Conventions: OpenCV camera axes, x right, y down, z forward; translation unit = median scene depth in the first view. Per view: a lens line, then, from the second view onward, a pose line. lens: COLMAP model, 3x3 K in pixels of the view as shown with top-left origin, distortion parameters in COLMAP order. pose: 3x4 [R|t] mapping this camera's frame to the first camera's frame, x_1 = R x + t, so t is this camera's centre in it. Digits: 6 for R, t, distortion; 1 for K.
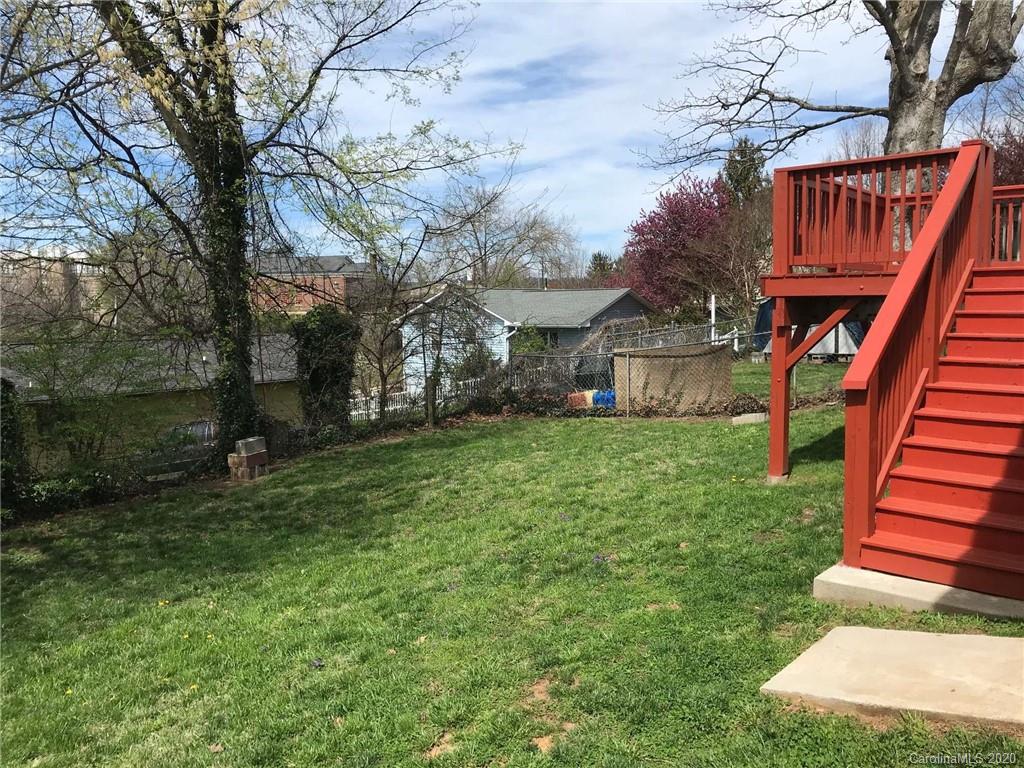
lens RADIAL K [[842.6, 0, 512.0], [0, 842.6, 384.0], [0, 0, 1]] dist [0.035446, -0.036616]
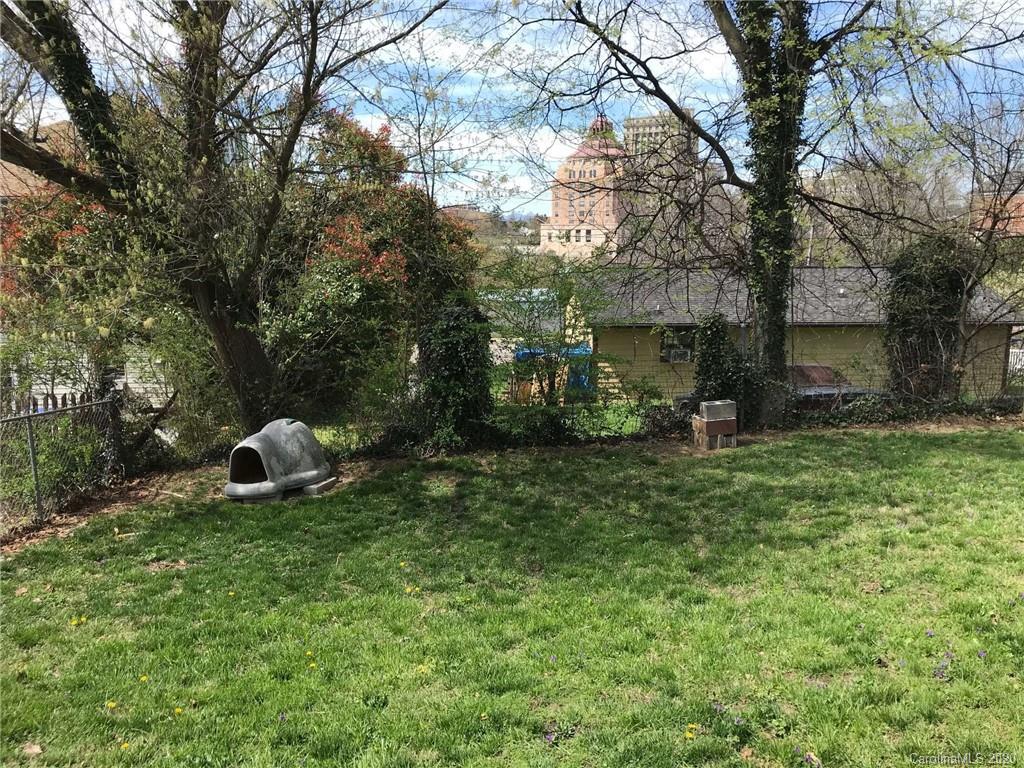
lens RADIAL K [[842.6, 0, 512.0], [0, 842.6, 384.0], [0, 0, 1]] dist [0.035446, -0.036616]
pose [[0.677602, 0.144675, -0.721058, 0.151502], [-0.075928, 0.988982, 0.127081, -0.043046], [0.731499, -0.031362, 0.681121, 0.272359]]
